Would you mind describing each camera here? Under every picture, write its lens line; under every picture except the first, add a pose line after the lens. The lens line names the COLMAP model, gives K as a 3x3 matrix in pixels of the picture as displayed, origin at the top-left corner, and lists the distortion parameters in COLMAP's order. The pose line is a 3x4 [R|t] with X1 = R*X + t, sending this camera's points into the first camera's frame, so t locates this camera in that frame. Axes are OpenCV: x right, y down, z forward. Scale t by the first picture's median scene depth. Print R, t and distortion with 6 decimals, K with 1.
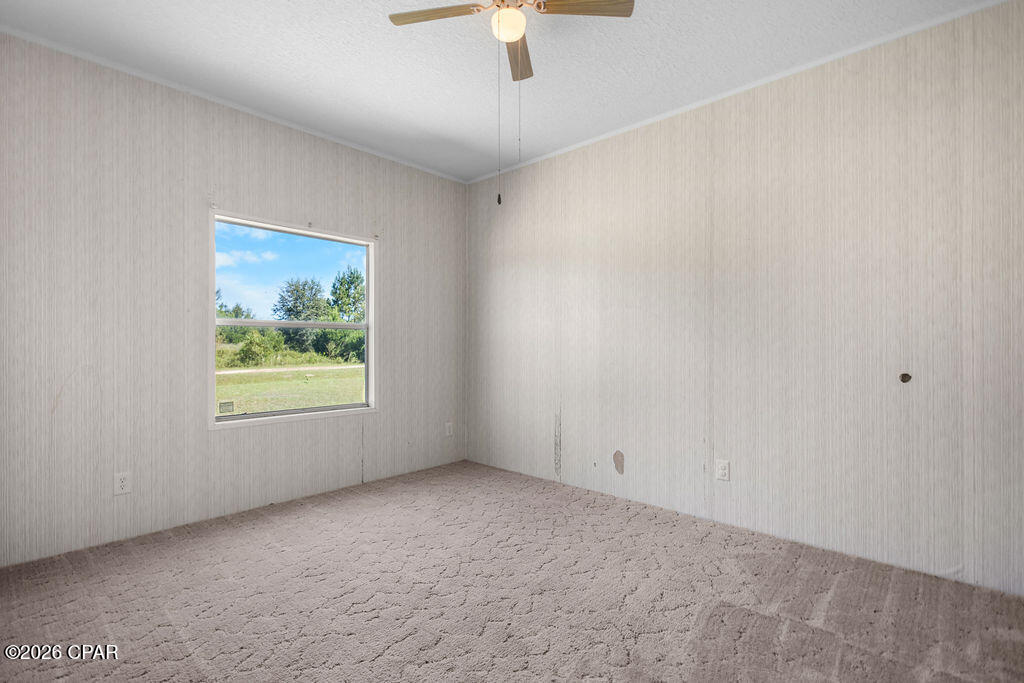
lens RADIAL K [[470.2, 0, 508.5], [0, 470.2, 344.7], [0, 0, 1]] dist [0.005101, 0.000250]
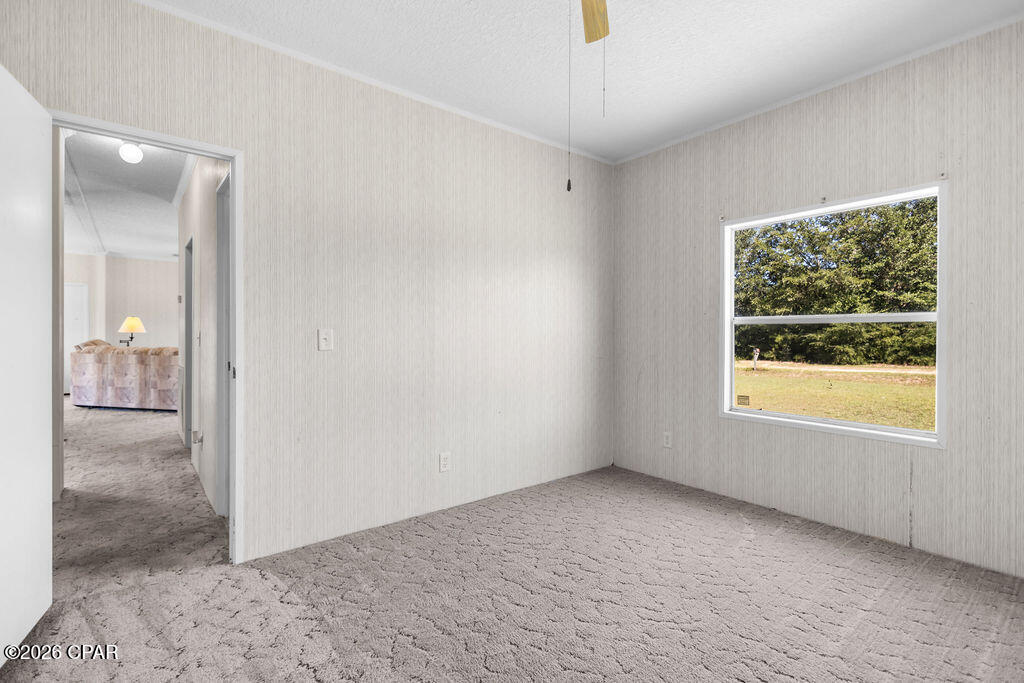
lens RADIAL K [[467.2, 0, 513.6], [0, 467.2, 335.7], [0, 0, 1]] dist [0.002486, -0.000838]
pose [[-0.120185, -0.004873, -0.992740, 0.535022], [-0.010376, 0.999939, -0.003652, -0.004934], [0.992697, 0.009862, -0.120228, 0.621033]]
